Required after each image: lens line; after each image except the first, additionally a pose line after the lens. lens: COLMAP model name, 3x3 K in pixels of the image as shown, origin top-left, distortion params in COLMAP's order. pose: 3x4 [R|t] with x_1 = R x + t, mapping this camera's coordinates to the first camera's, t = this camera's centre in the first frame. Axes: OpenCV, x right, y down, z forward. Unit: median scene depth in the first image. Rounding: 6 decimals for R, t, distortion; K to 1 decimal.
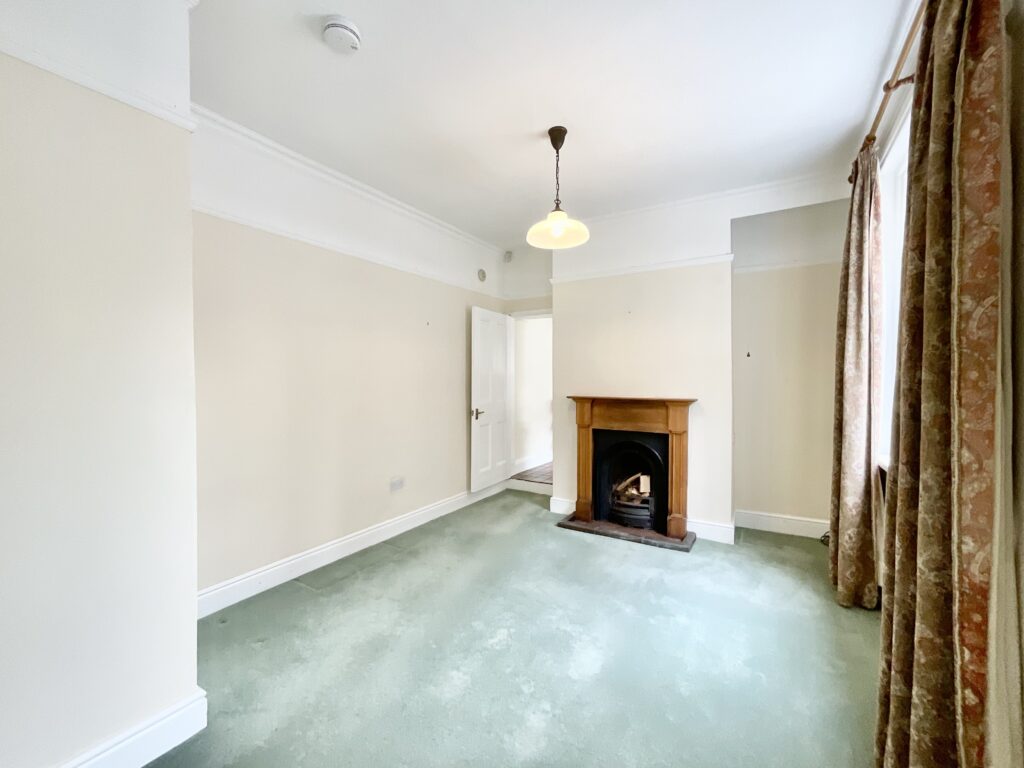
lens RADIAL K [[417.2, 0, 510.4], [0, 417.2, 382.7], [0, 0, 1]] dist [-0.001532, 0.000536]
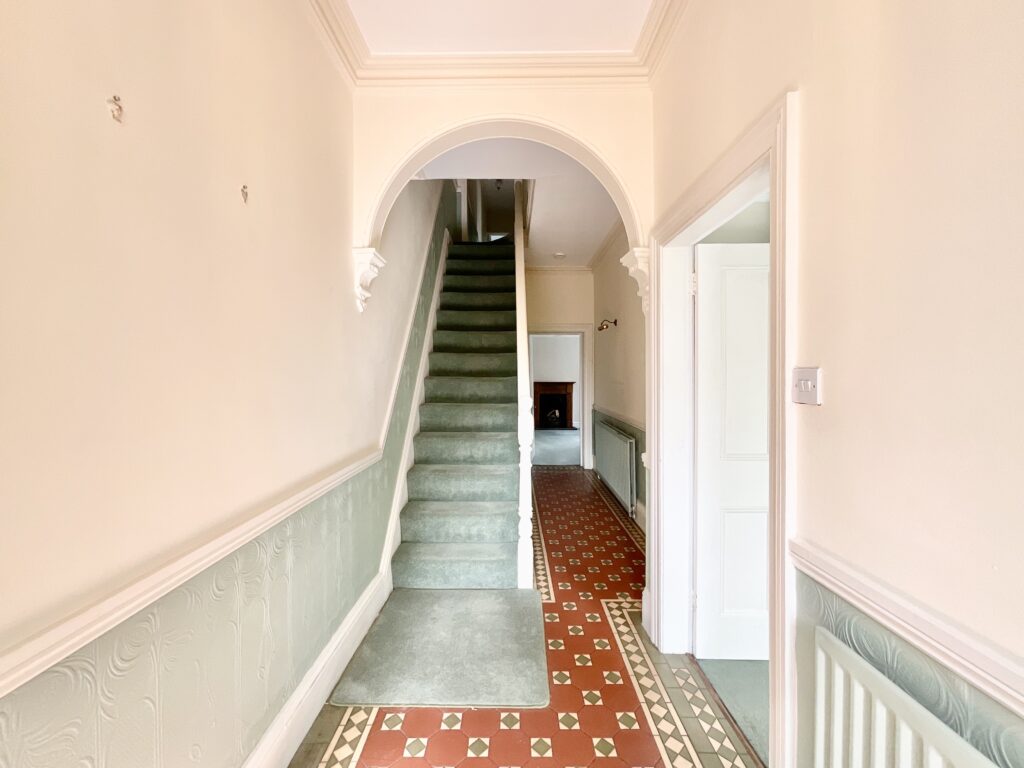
lens RADIAL K [[417.2, 0, 510.4], [0, 417.2, 382.7], [0, 0, 1]] dist [-0.001532, 0.000536]
pose [[0.849768, -0.009587, 0.527070, -1.527229], [0.009563, 0.999950, 0.002770, 0.030764], [-0.527071, 0.002686, 0.849817, -1.313272]]
